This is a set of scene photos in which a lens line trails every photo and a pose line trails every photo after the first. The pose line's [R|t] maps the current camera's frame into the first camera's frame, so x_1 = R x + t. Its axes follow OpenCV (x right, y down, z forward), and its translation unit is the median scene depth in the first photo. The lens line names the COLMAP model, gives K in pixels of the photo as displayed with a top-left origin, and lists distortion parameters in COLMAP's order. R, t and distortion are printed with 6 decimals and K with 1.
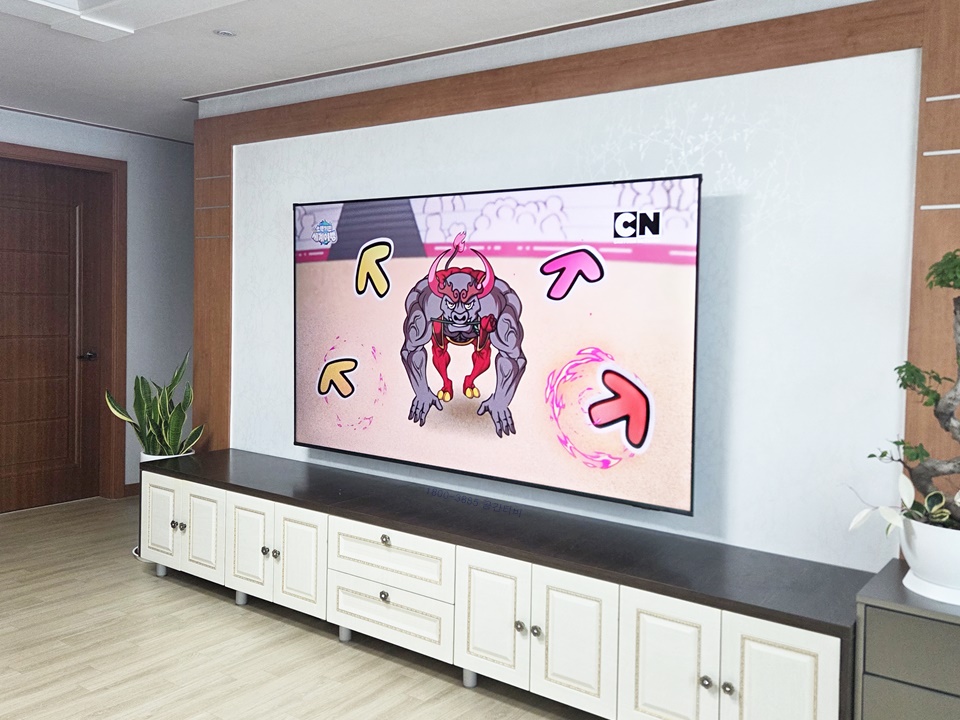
lens RADIAL K [[876.0, 0, 485.7], [0, 876.0, 333.3], [0, 0, 1]] dist [0.027636, -0.012207]
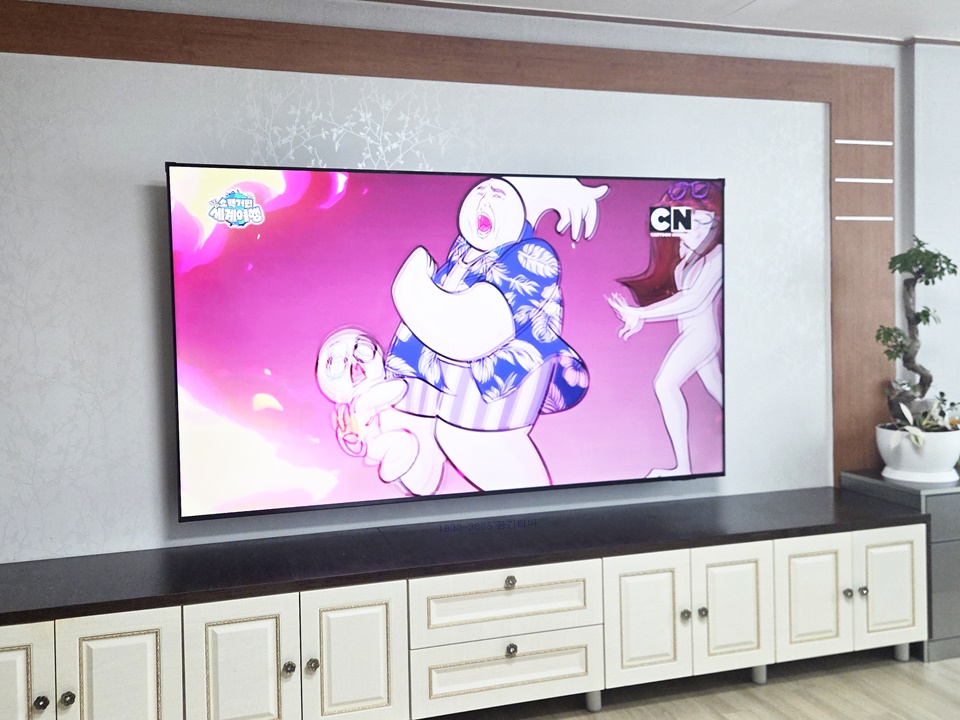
lens RADIAL K [[864.3, 0, 486.2], [0, 864.3, 338.8], [0, 0, 1]] dist [0.020396, -0.001463]
pose [[0.586382, -0.056413, 0.808068, -0.763390], [0.066016, 0.997582, 0.021739, -0.014258], [-0.807340, 0.040598, 0.588688, 0.515456]]
